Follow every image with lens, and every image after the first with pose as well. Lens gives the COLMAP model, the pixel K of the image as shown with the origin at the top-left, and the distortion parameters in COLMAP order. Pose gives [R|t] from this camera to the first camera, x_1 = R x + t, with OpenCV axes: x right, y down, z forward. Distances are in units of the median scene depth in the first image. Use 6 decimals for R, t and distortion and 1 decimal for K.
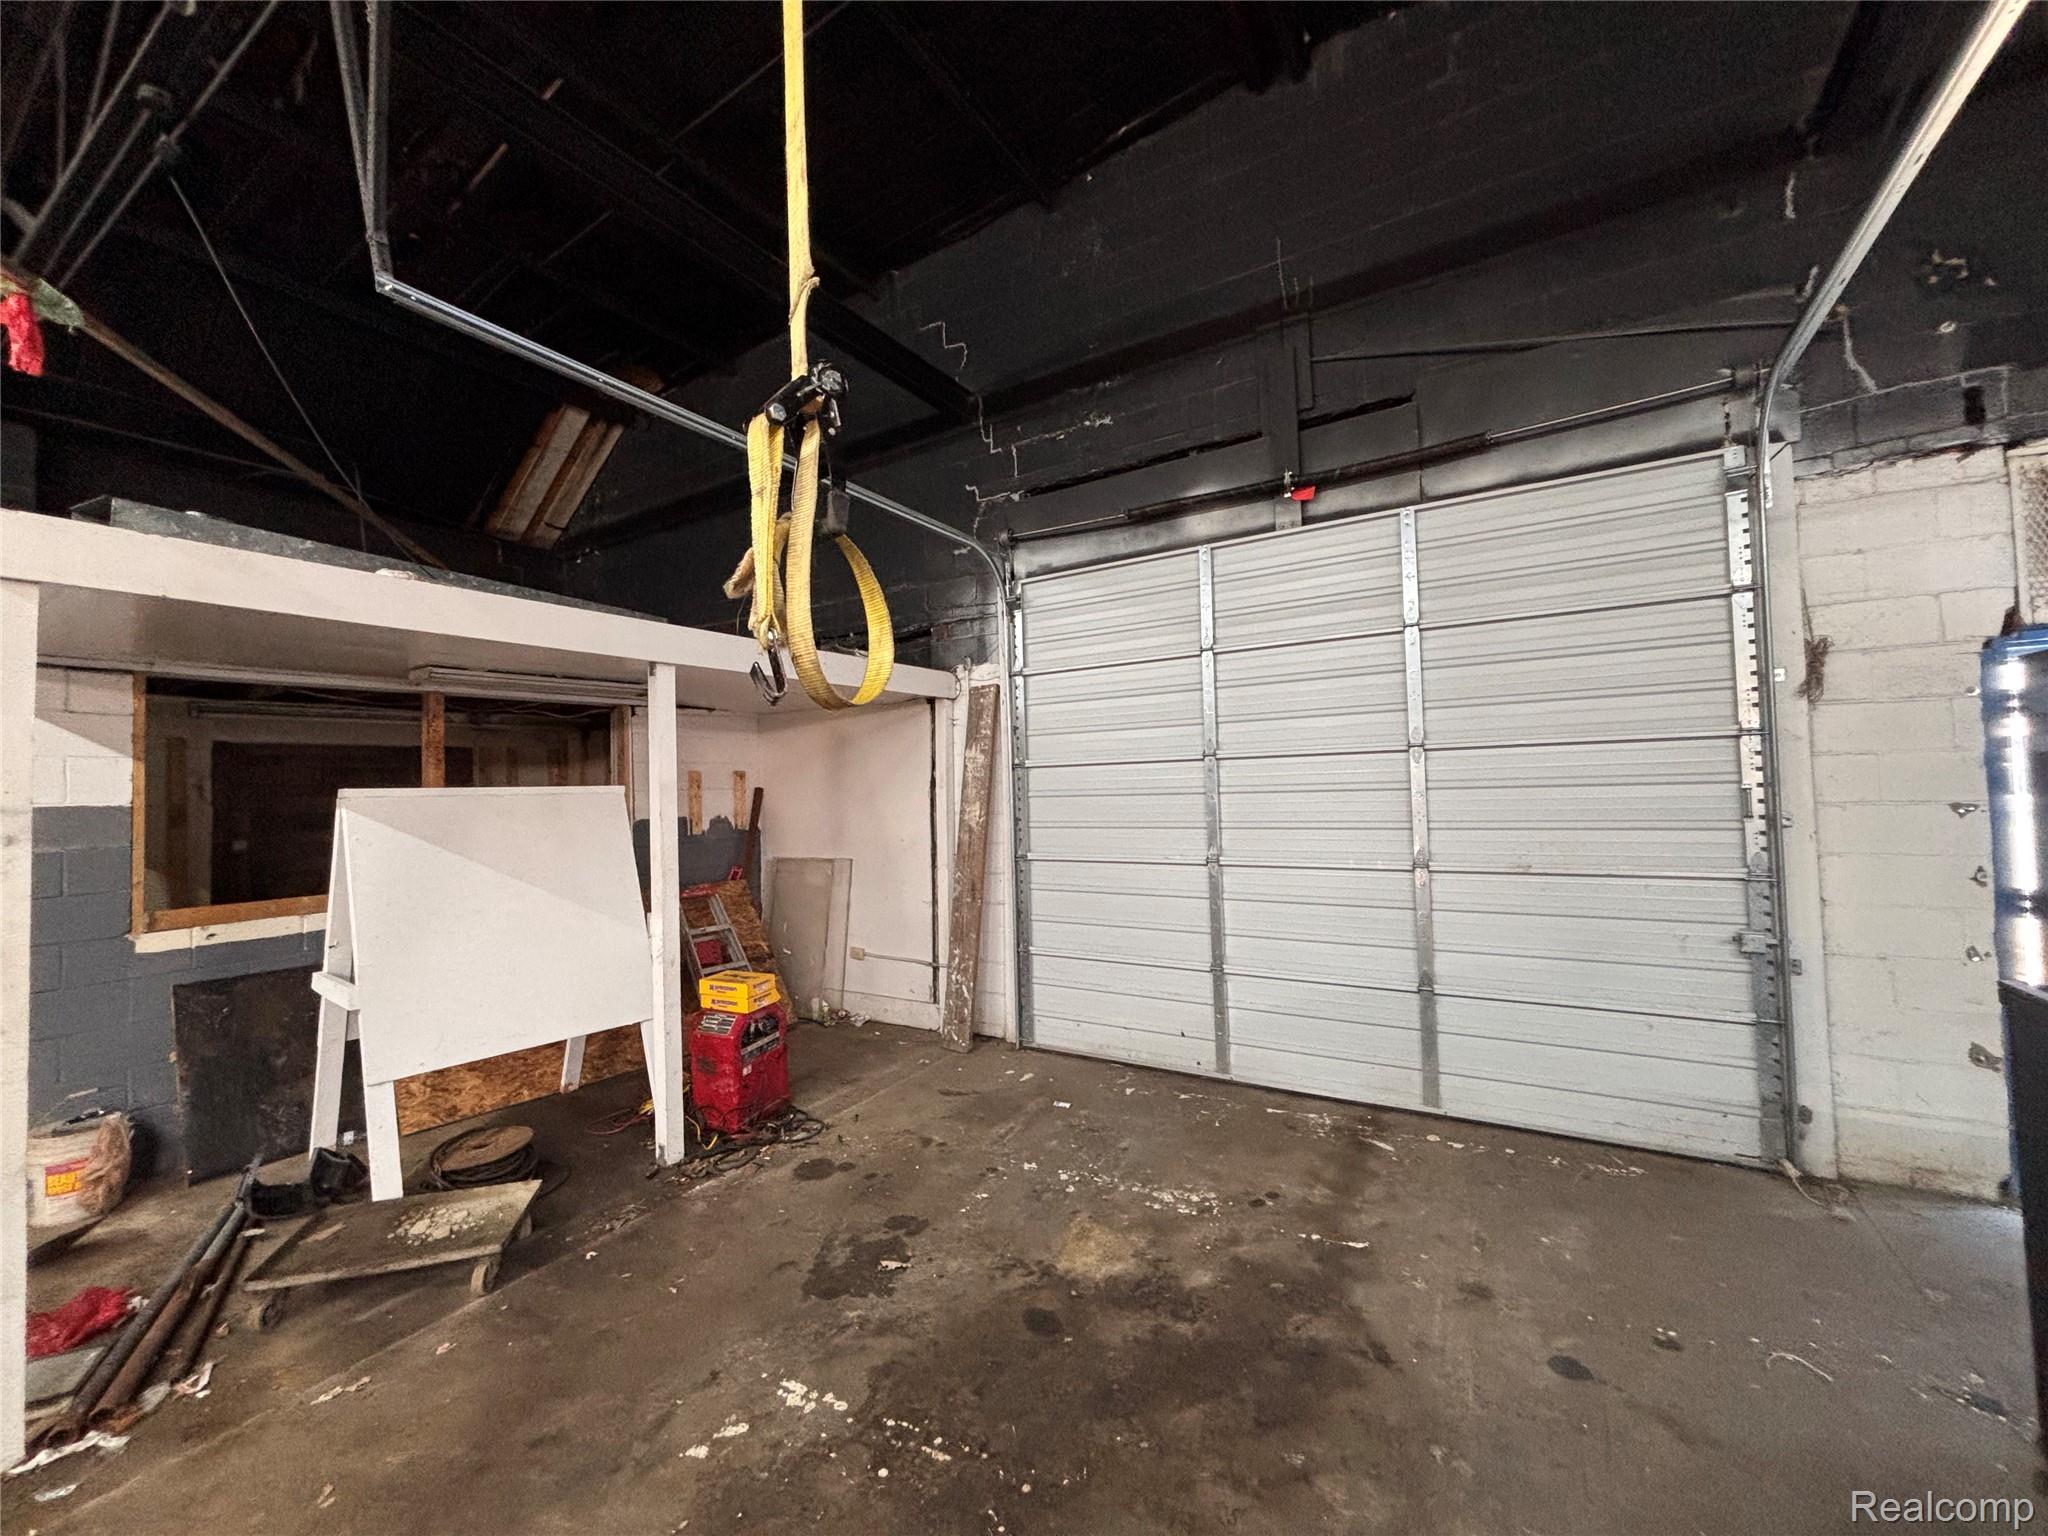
lens RADIAL K [[823.0, 0, 1021.0], [0, 823.0, 770.5], [0, 0, 1]] dist [0.001813, -0.000677]
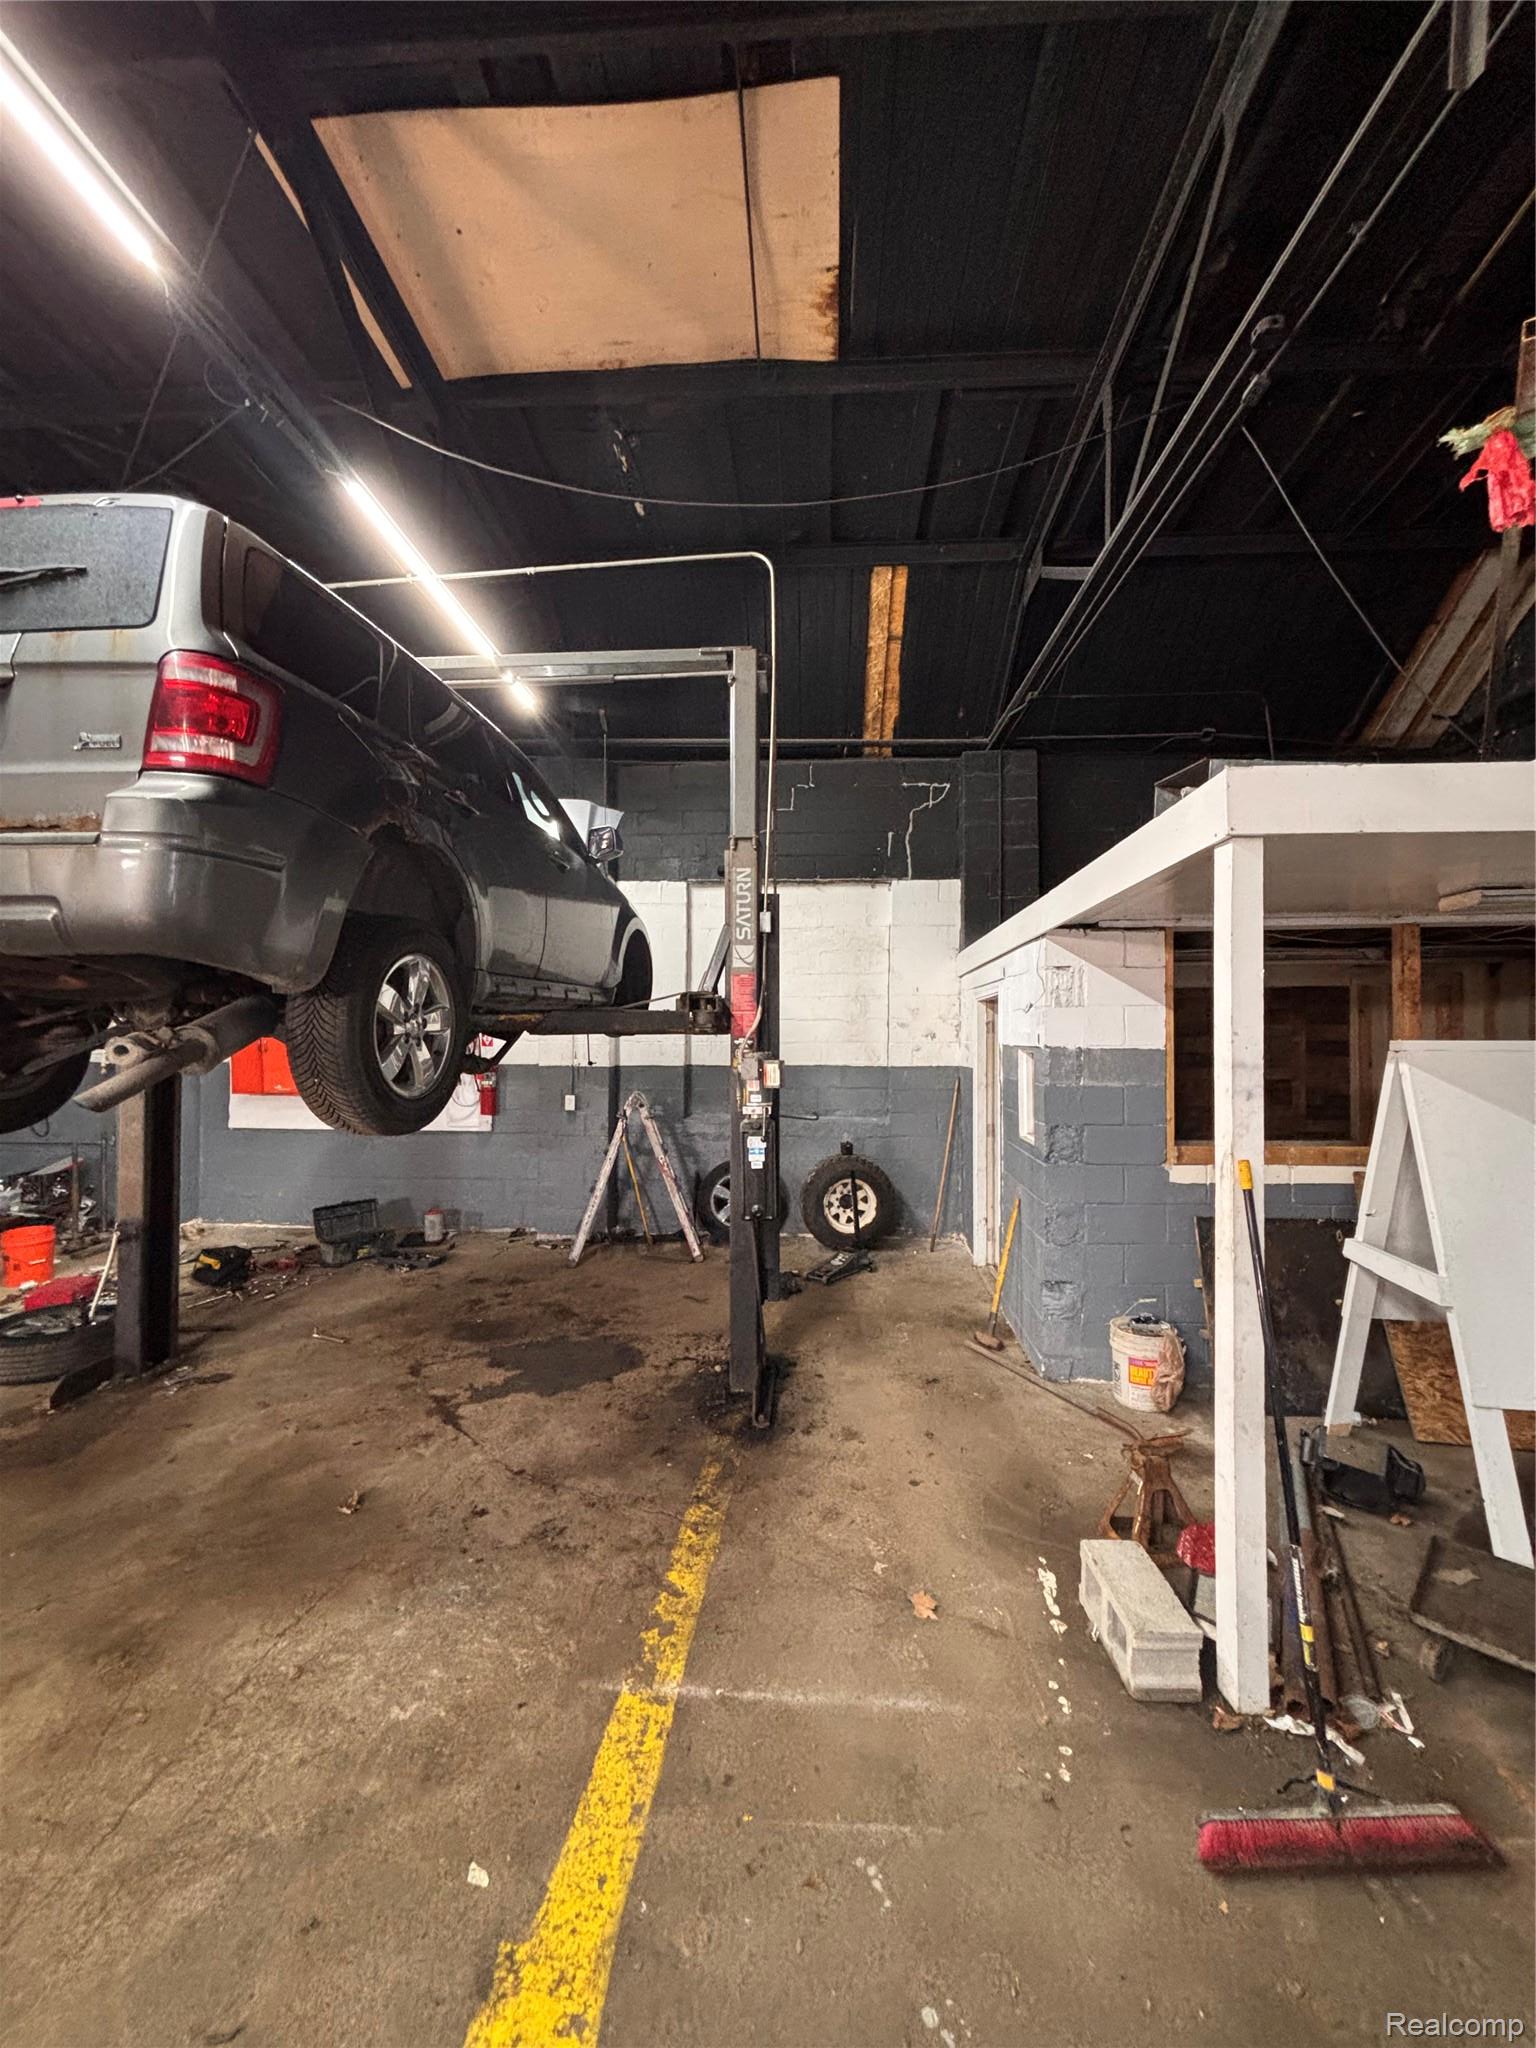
lens RADIAL K [[823.0, 0, 769.5], [0, 823.0, 1028.9], [0, 0, 1]] dist [0.001813, -0.000677]
pose [[0.483243, 0.016746, -0.875326, -0.257820], [0.007371, 0.999704, 0.023194, -0.009885], [0.875455, -0.017660, 0.482976, -0.002731]]
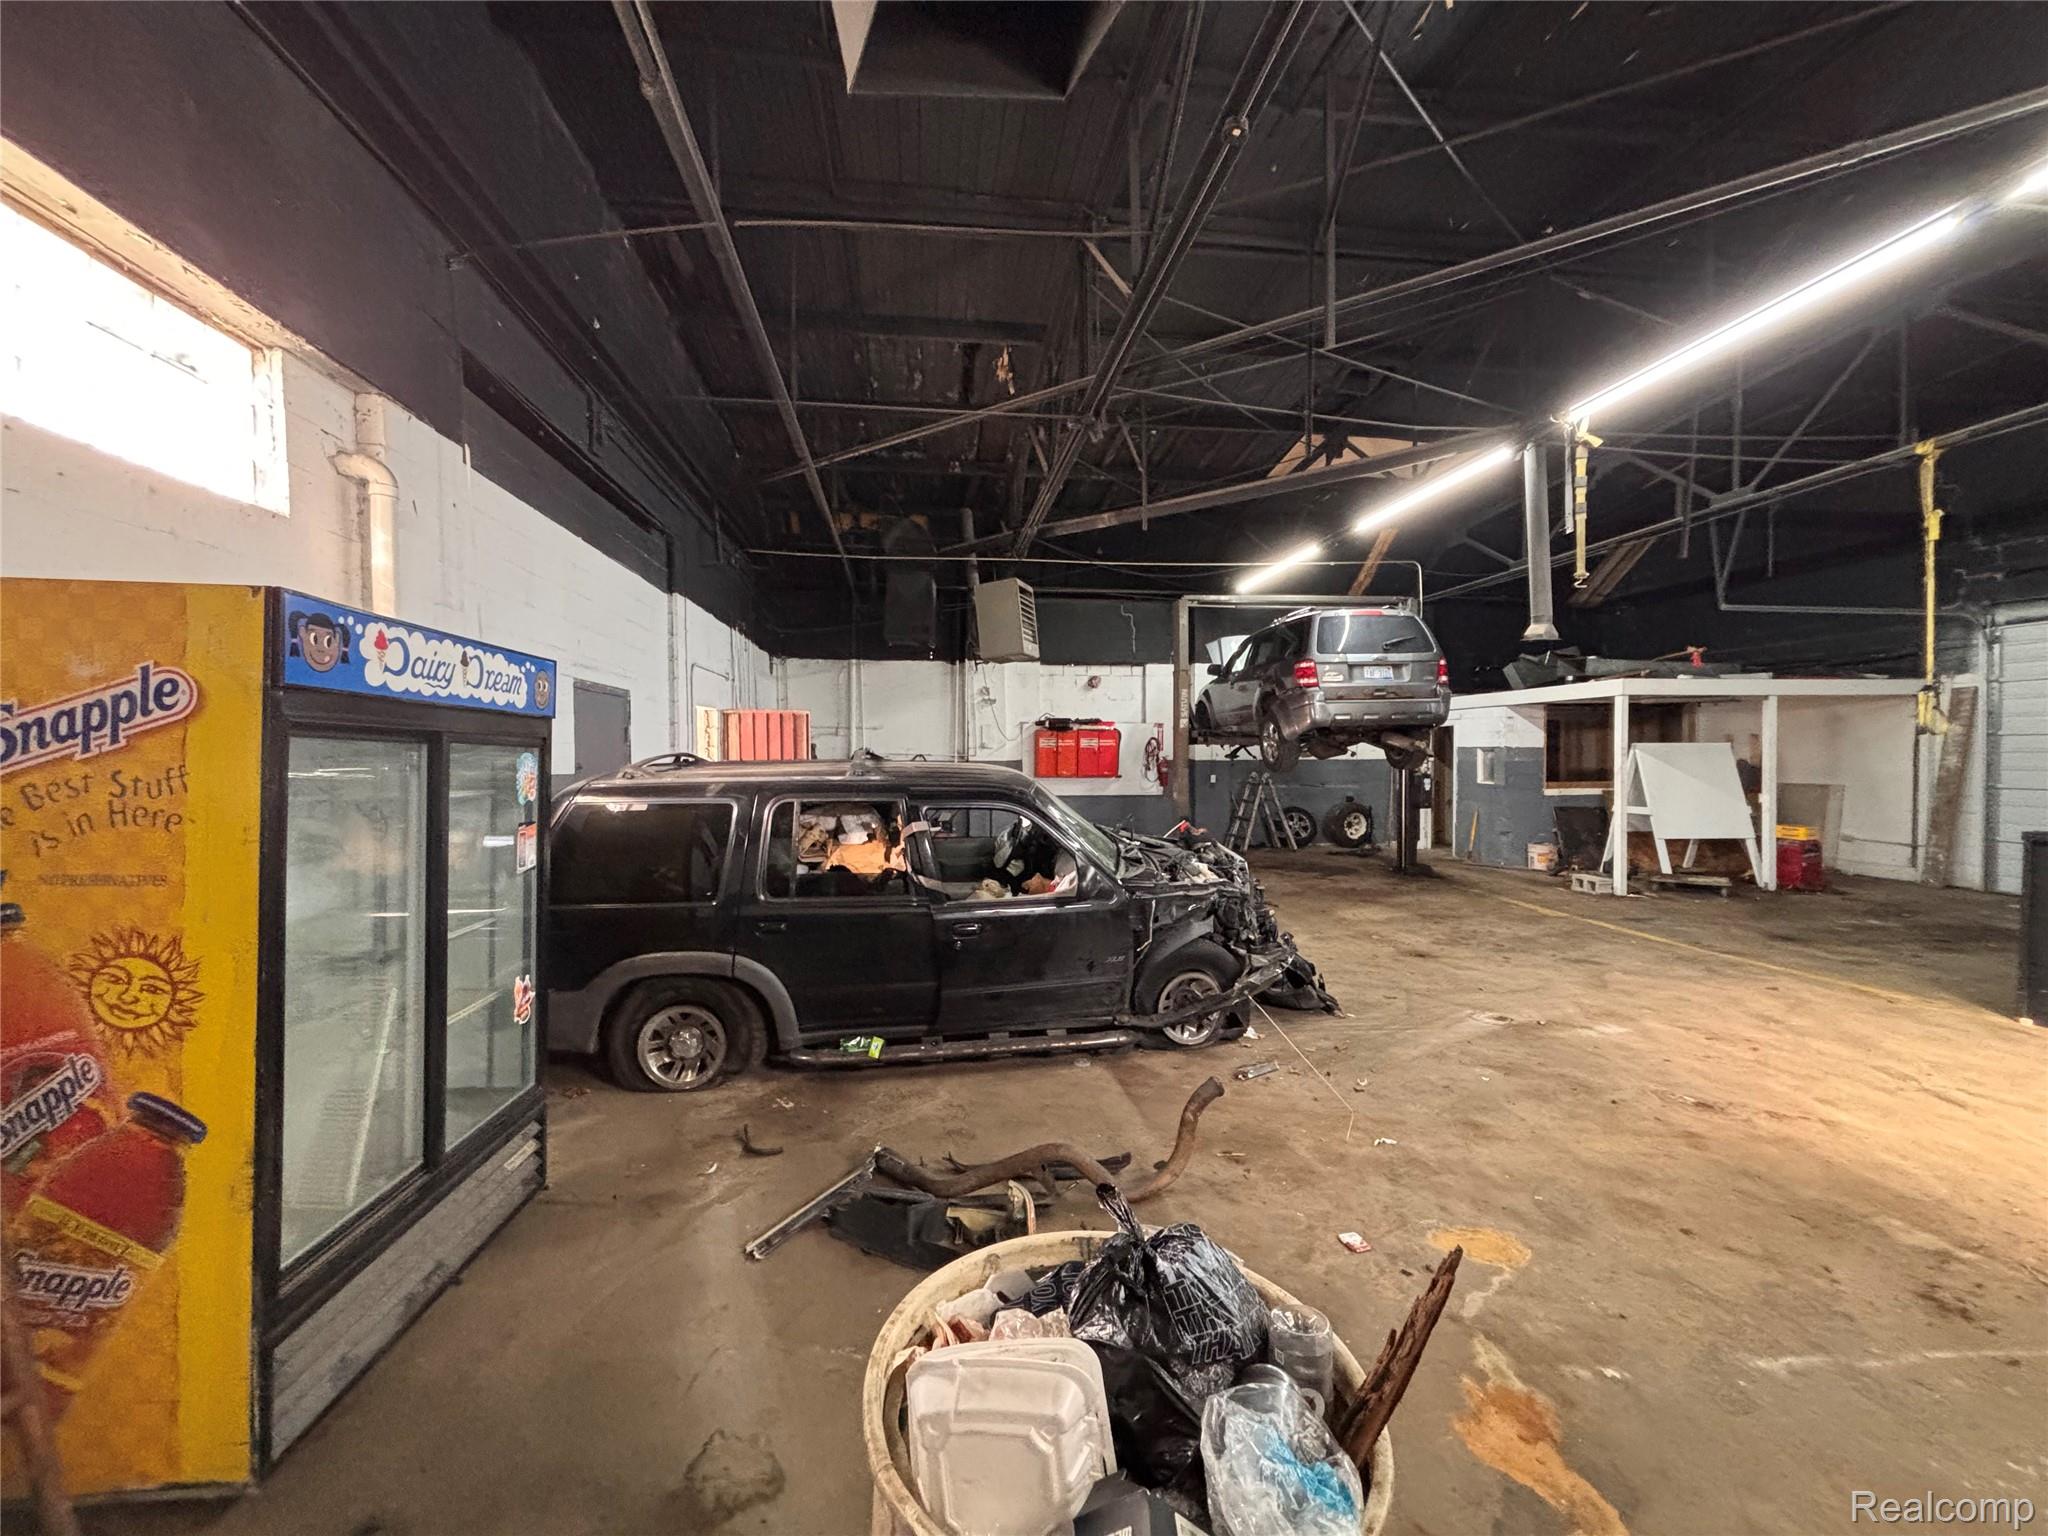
lens RADIAL K [[823.0, 0, 1022.4], [0, 823.0, 764.5], [0, 0, 1]] dist [0.001813, -0.000677]
pose [[0.630439, 0.035028, -0.775448, 0.057884], [0.007485, 0.998661, 0.051197, -0.045750], [0.776203, -0.038081, 0.629332, -1.696367]]
